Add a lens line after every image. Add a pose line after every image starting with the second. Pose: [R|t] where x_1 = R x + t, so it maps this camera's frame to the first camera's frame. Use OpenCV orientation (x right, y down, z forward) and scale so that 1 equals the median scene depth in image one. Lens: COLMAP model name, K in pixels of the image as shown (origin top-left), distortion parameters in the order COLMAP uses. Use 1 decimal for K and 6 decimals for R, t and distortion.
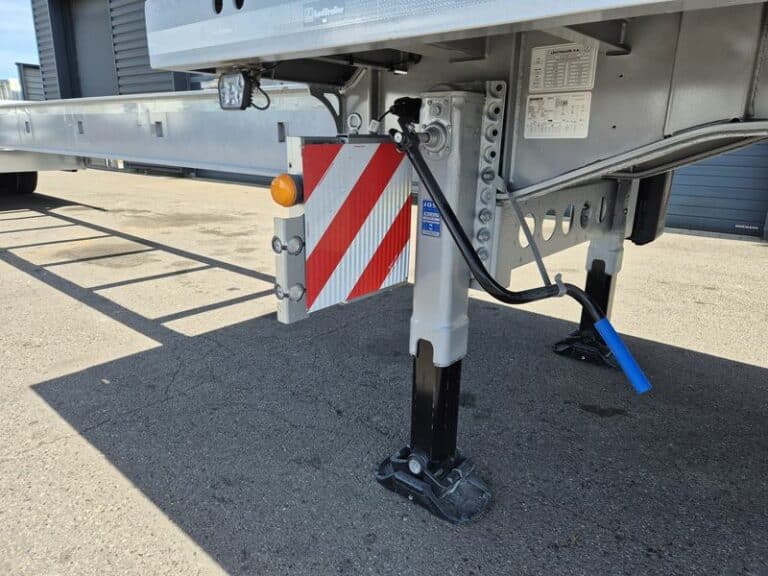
lens RADIAL K [[516.4, 0, 387.5], [0, 516.4, 282.5], [0, 0, 1]] dist [0.045730, -0.049823]
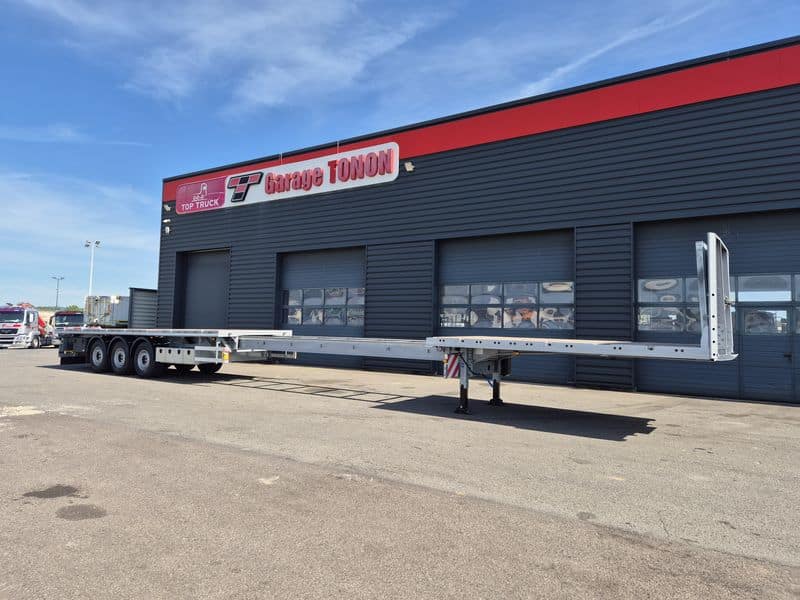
lens RADIAL K [[538.0, 0, 400.4], [0, 538.0, 299.3], [0, 0, 1]] dist [0.045730, -0.049823]
pose [[0.994528, 0.011297, 0.103861, -0.240303], [0.022700, 0.947021, -0.320370, 0.204758], [-0.101978, 0.320974, 0.941582, -0.917005]]
